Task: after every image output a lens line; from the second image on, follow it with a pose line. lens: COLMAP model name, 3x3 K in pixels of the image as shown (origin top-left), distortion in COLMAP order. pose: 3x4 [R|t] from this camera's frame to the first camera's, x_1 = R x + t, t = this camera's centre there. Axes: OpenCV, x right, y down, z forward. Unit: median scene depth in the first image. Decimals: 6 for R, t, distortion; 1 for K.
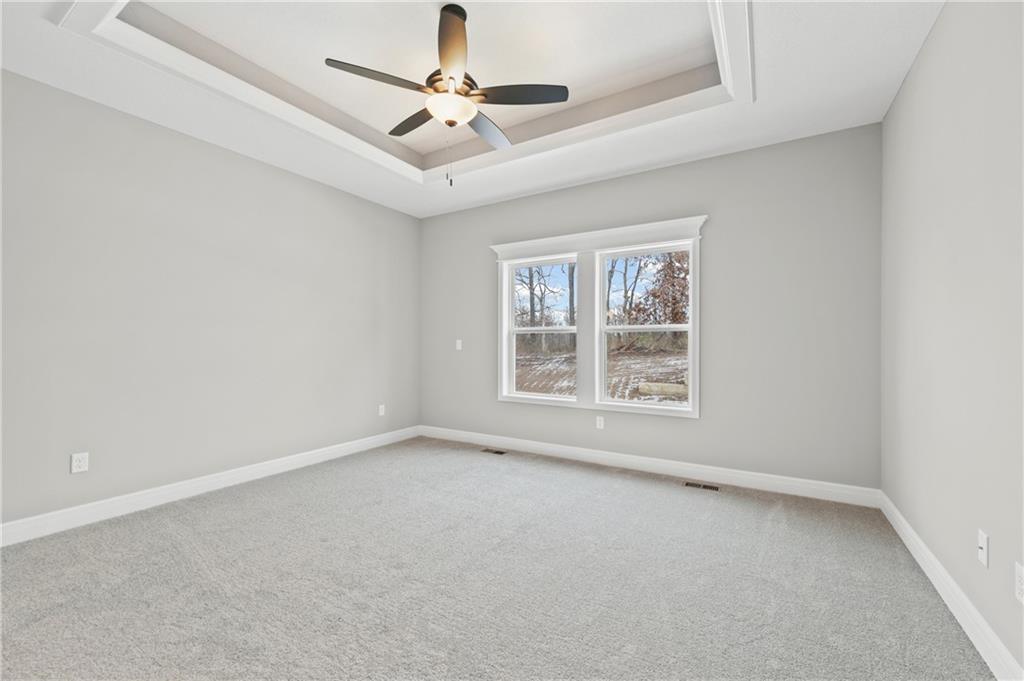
lens RADIAL K [[417.5, 0, 507.2], [0, 417.5, 346.5], [0, 0, 1]] dist [0.000793, 0.000305]
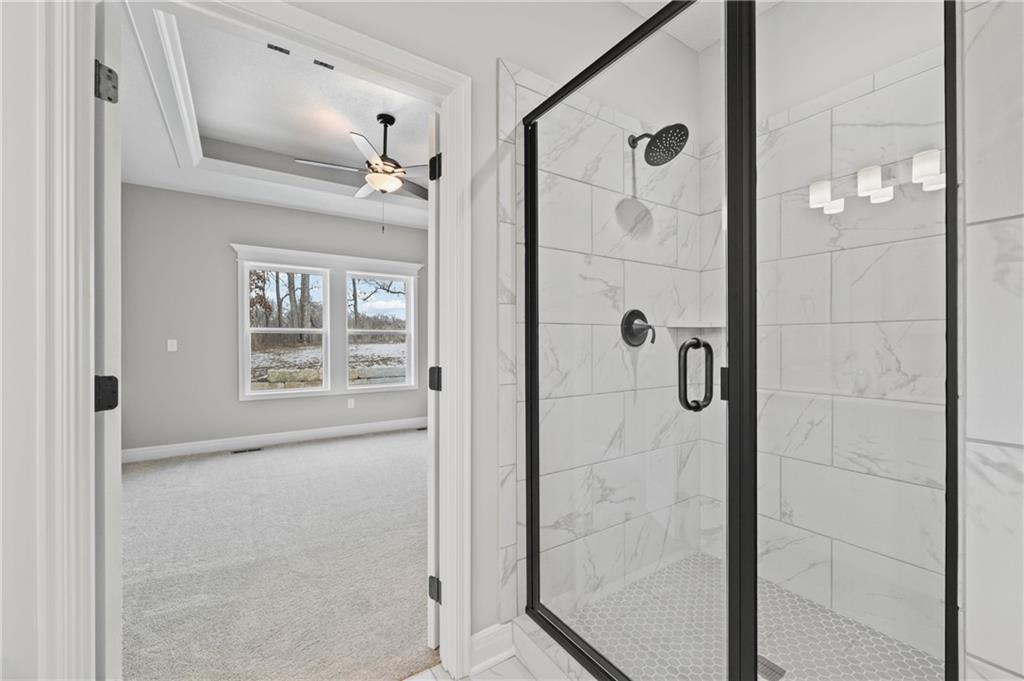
lens RADIAL K [[417.5, 0, 511.0], [0, 417.5, 341.4], [0, 0, 1]] dist [0.000793, 0.000305]
pose [[0.416626, 0.002424, 0.909075, -0.748990], [0.017700, 0.999785, -0.010777, 0.011586], [-0.908906, 0.020581, 0.416493, 0.001469]]
